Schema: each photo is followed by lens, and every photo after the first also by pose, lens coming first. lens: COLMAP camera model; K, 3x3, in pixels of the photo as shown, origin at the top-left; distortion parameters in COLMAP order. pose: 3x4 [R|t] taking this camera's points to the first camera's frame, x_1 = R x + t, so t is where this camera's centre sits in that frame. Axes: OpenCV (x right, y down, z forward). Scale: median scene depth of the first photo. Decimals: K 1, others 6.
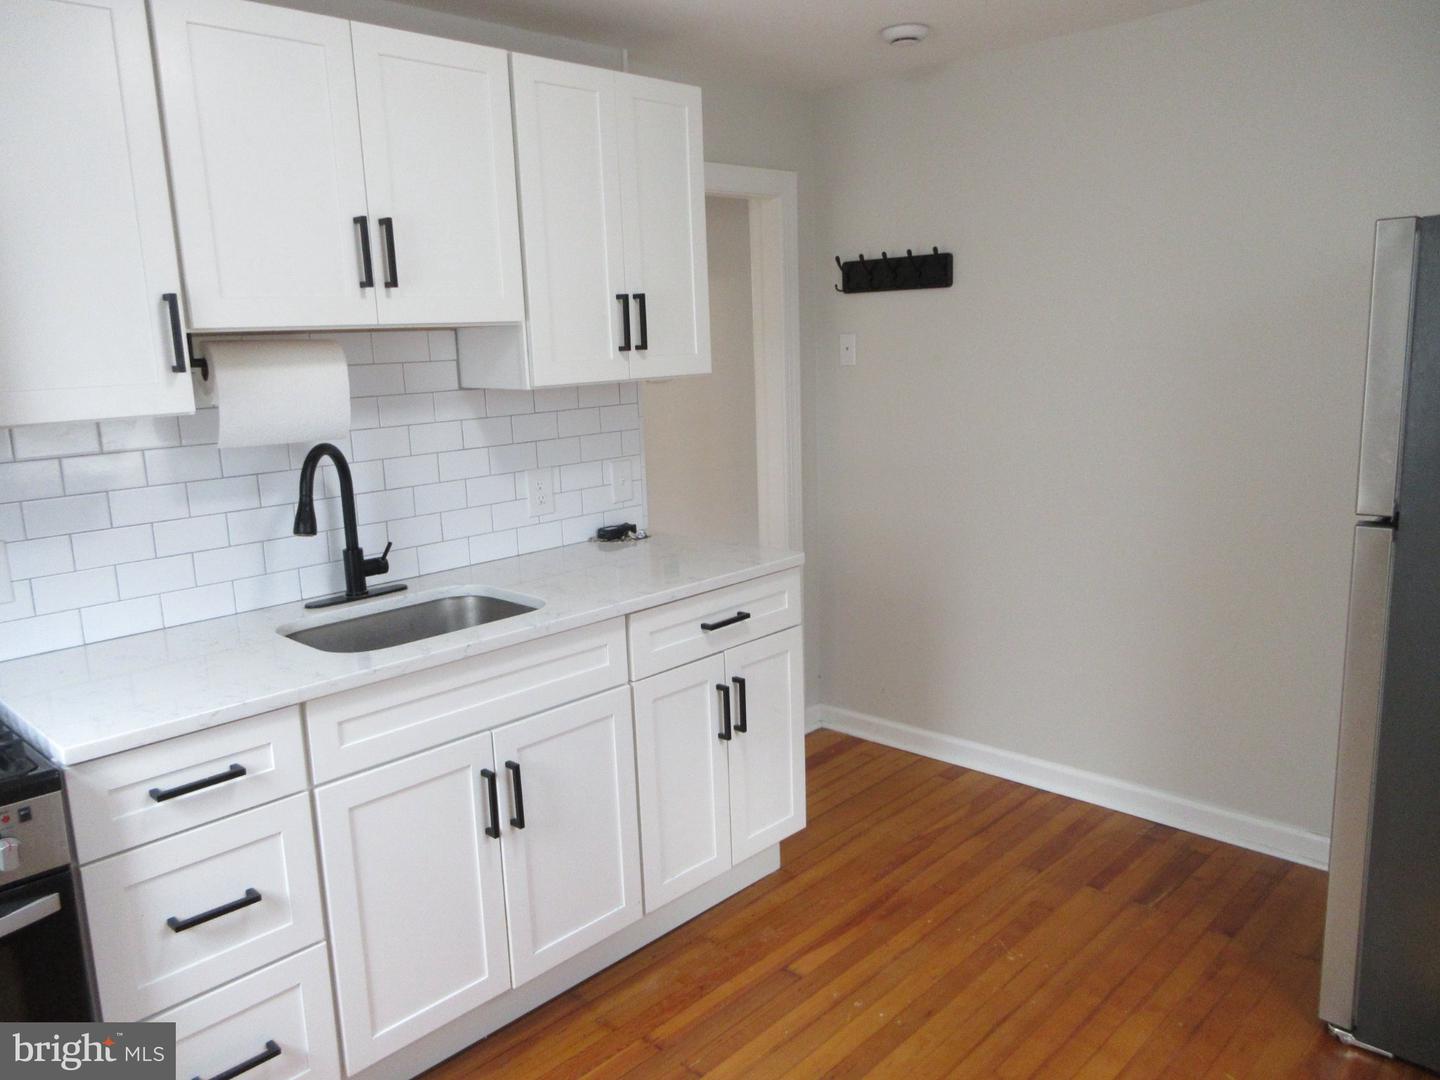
lens RADIAL K [[1059.1, 0, 720.0], [0, 1059.1, 540.0], [0, 0, 1]] dist [0.003457, 0.003894]
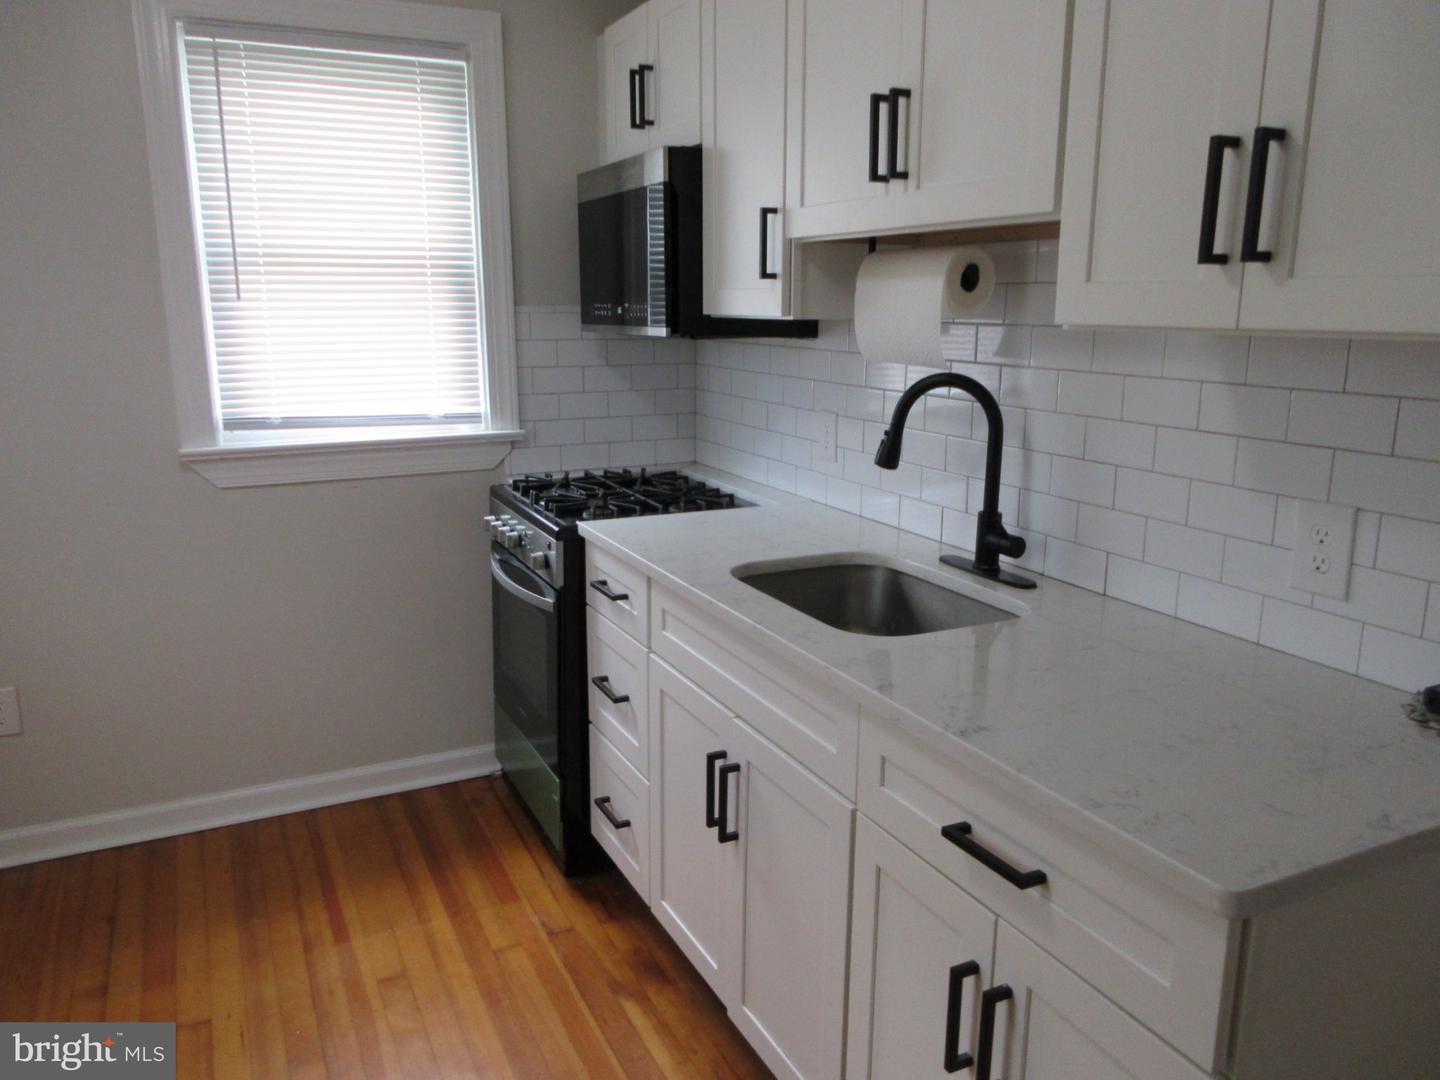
lens RADIAL K [[1115.8, 0, 720.0], [0, 1115.8, 540.0], [0, 0, 1]] dist [0.000386, -0.001588]
pose [[-0.316557, 0.245161, -0.916345, 0.474320], [-0.176472, 0.933939, 0.310831, -0.191070], [0.932014, 0.260105, -0.252381, 1.002175]]
